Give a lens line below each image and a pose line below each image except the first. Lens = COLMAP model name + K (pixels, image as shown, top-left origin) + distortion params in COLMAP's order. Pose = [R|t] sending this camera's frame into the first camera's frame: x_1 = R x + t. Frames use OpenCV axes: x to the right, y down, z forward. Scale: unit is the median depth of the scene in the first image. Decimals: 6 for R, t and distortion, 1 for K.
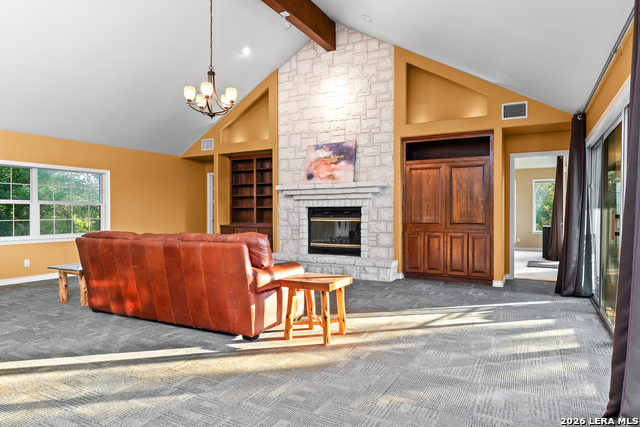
lens RADIAL K [[398.2, 0, 318.9], [0, 398.2, 217.5], [0, 0, 1]] dist [-0.003597, -0.001029]
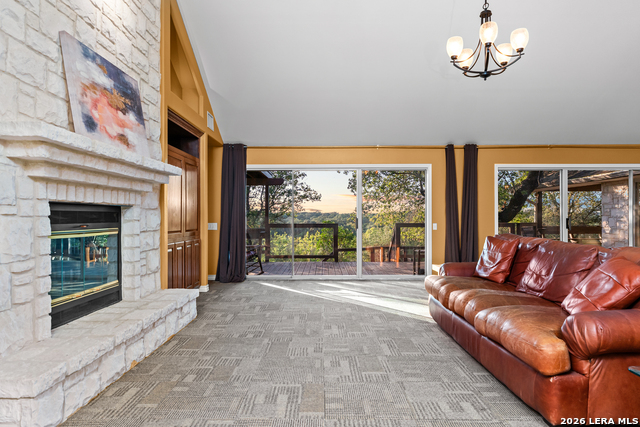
lens RADIAL K [[398.2, 0, 319.6], [0, 398.2, 218.1], [0, 0, 1]] dist [-0.003597, -0.001029]
pose [[-0.466599, -0.000233, 0.884469, -0.480469], [0.009079, 0.999946, 0.005053, -0.011588], [-0.884423, 0.010388, -0.466571, 1.019956]]
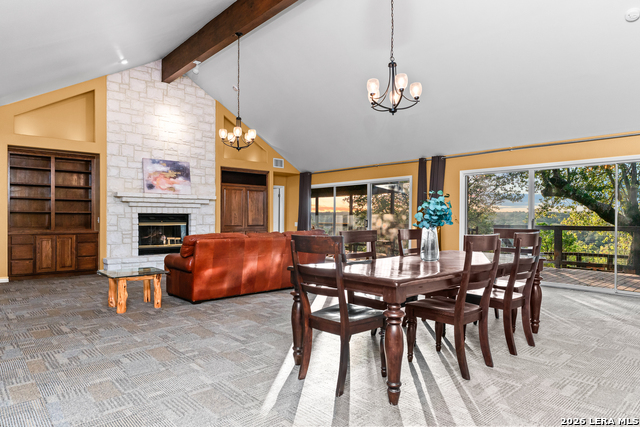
lens RADIAL K [[398.2, 0, 315.4], [0, 398.2, 223.0], [0, 0, 1]] dist [-0.003597, -0.001029]
pose [[0.342310, -0.010648, 0.939527, -0.963197], [0.005343, 0.999942, 0.009386, -0.006966], [-0.939572, 0.001807, 0.342347, 0.175555]]
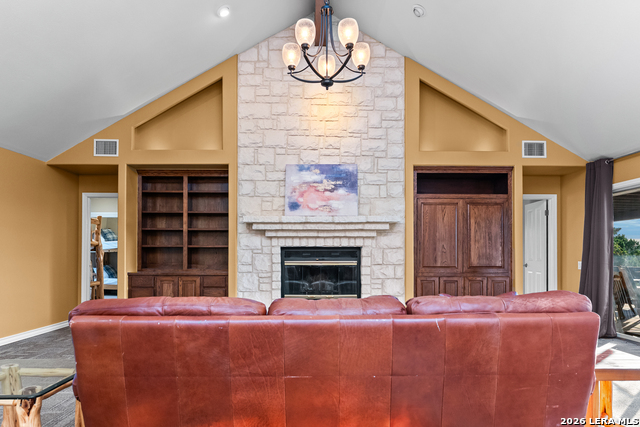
lens RADIAL K [[398.2, 0, 314.3], [0, 398.2, 252.7], [0, 0, 1]] dist [-0.003597, -0.001029]
pose [[0.875978, 0.004677, 0.482328, -0.361536], [0.003893, 0.999852, -0.016766, -0.002523], [-0.482335, 0.016564, 0.875830, 0.341459]]
